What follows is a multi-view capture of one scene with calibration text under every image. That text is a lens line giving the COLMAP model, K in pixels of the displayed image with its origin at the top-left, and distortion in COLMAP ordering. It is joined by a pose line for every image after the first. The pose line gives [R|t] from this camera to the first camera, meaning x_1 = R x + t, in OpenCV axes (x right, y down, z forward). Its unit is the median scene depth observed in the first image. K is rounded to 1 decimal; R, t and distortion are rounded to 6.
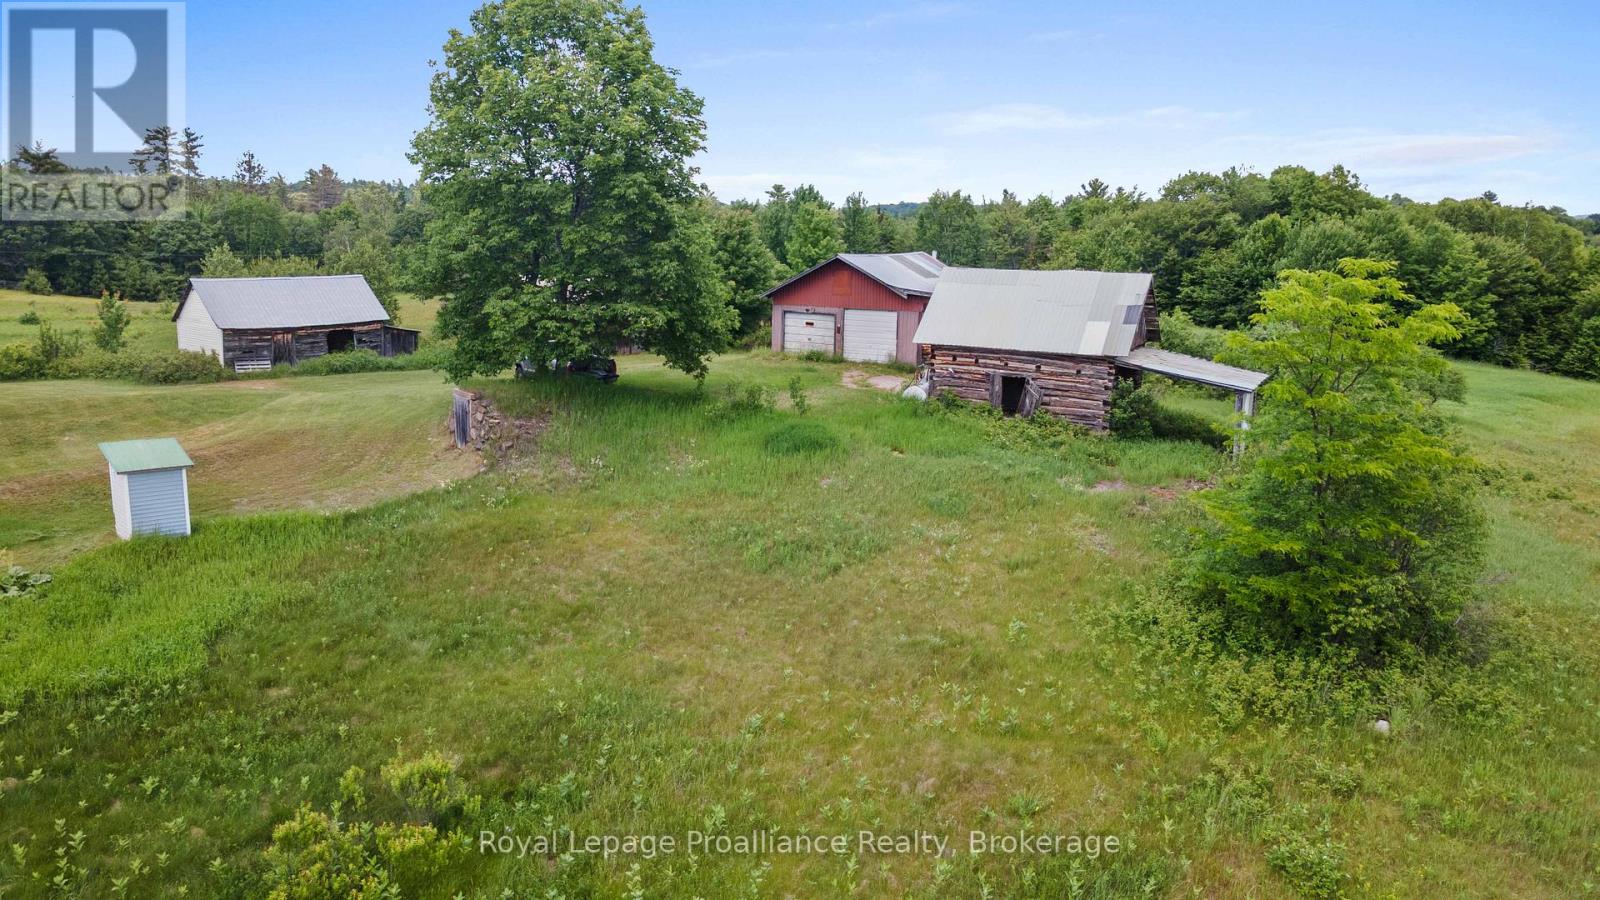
lens RADIAL K [[1174.1, 0, 799.0], [0, 1174.1, 446.2], [0, 0, 1]] dist [0.029218, 0.032641]
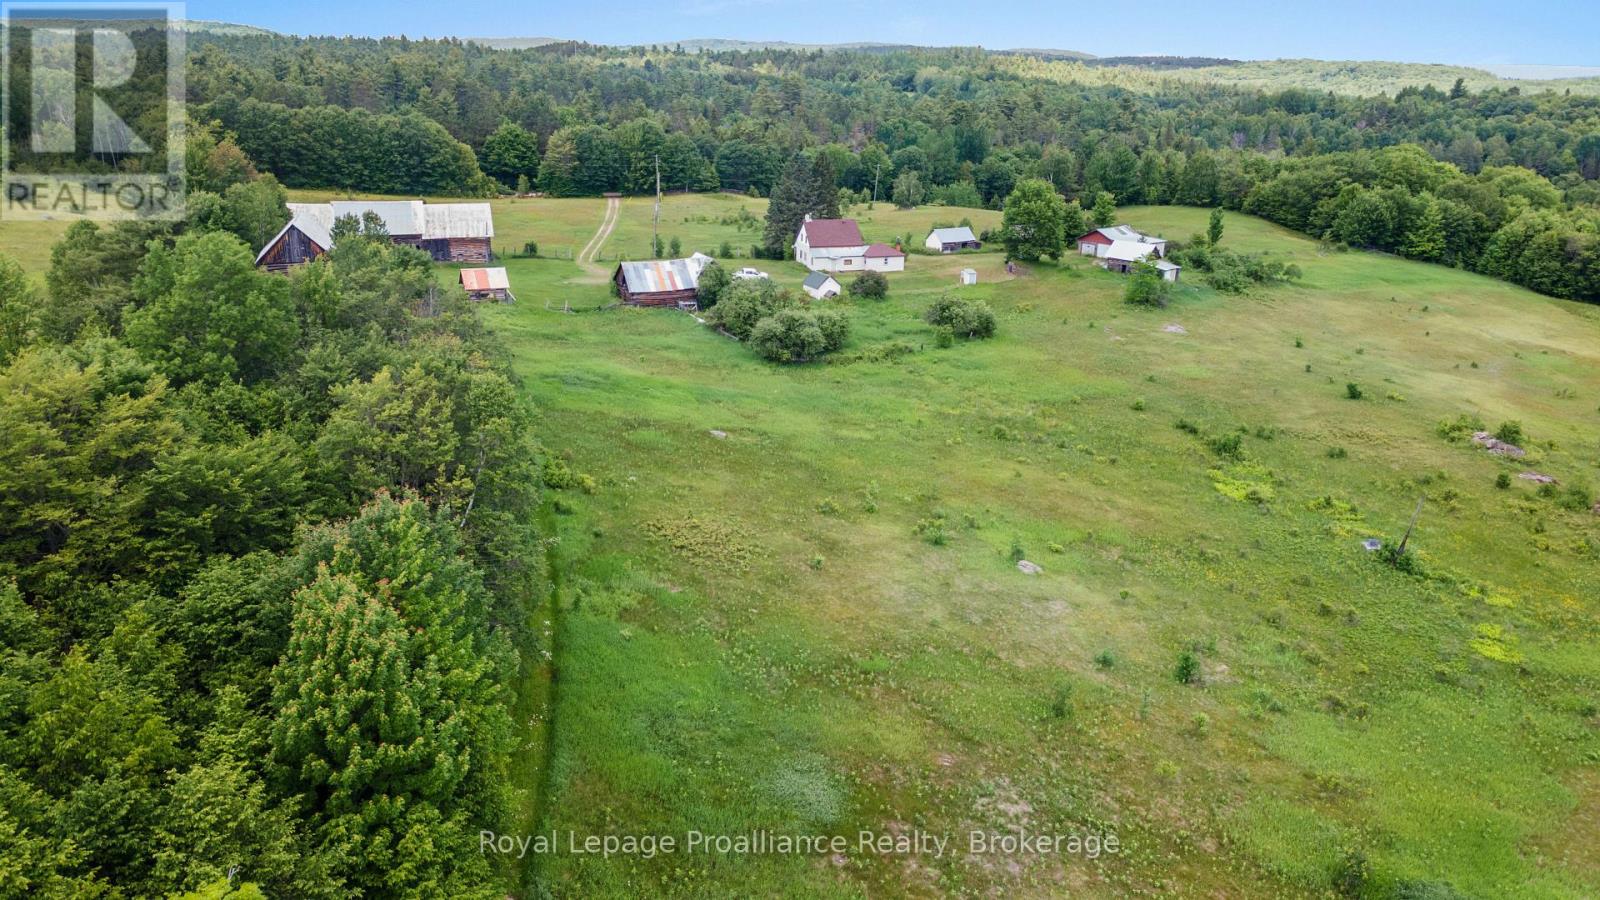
lens RADIAL K [[1174.1, 0, 798.0], [0, 1174.1, 448.0], [0, 0, 1]] dist [0.029218, 0.032641]
pose [[0.958388, 0.096239, -0.268757, 0.361704], [-0.061967, 0.989146, 0.133227, 0.164939], [0.278662, -0.111030, 0.953950, -5.437900]]
